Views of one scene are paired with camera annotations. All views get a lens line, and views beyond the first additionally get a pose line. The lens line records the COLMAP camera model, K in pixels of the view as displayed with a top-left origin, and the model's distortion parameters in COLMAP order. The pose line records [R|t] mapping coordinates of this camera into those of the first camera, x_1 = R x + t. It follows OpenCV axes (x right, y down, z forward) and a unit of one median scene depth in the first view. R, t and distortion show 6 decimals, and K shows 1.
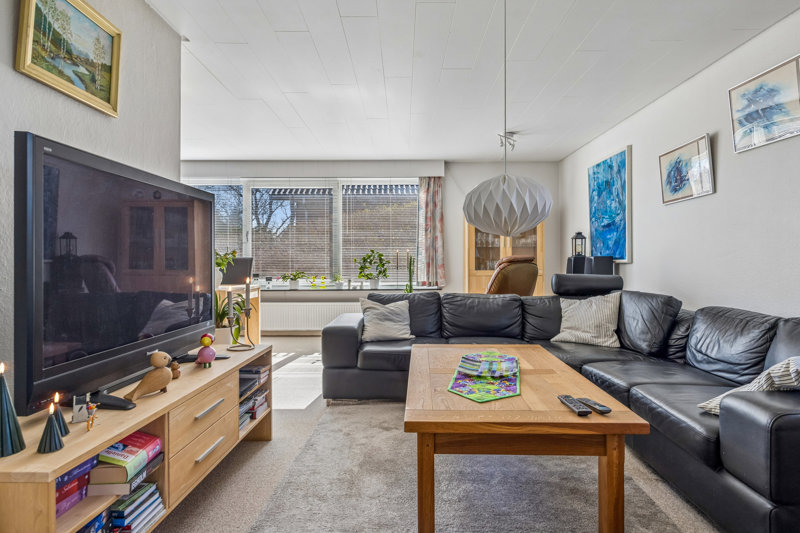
lens RADIAL K [[482.0, 0, 400.0], [0, 482.0, 266.5], [0, 0, 1]] dist [-0.000540, -0.000141]
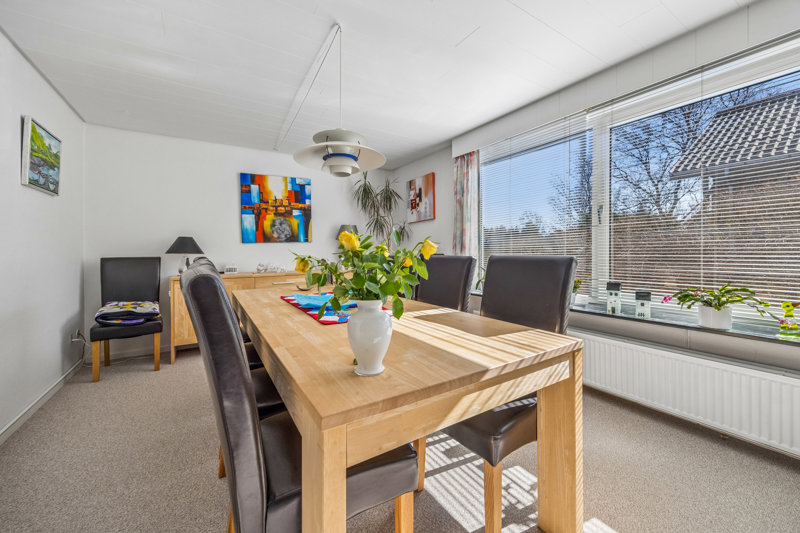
lens RADIAL K [[313.1, 0, 408.9], [0, 313.1, 253.5], [0, 0, 1]] dist [0.000437, 0.000024]
pose [[0.559156, -0.003570, -0.829055, -0.143351], [0.004061, 0.999991, -0.001567, -0.016533], [0.829052, -0.002491, 0.559165, 0.631163]]
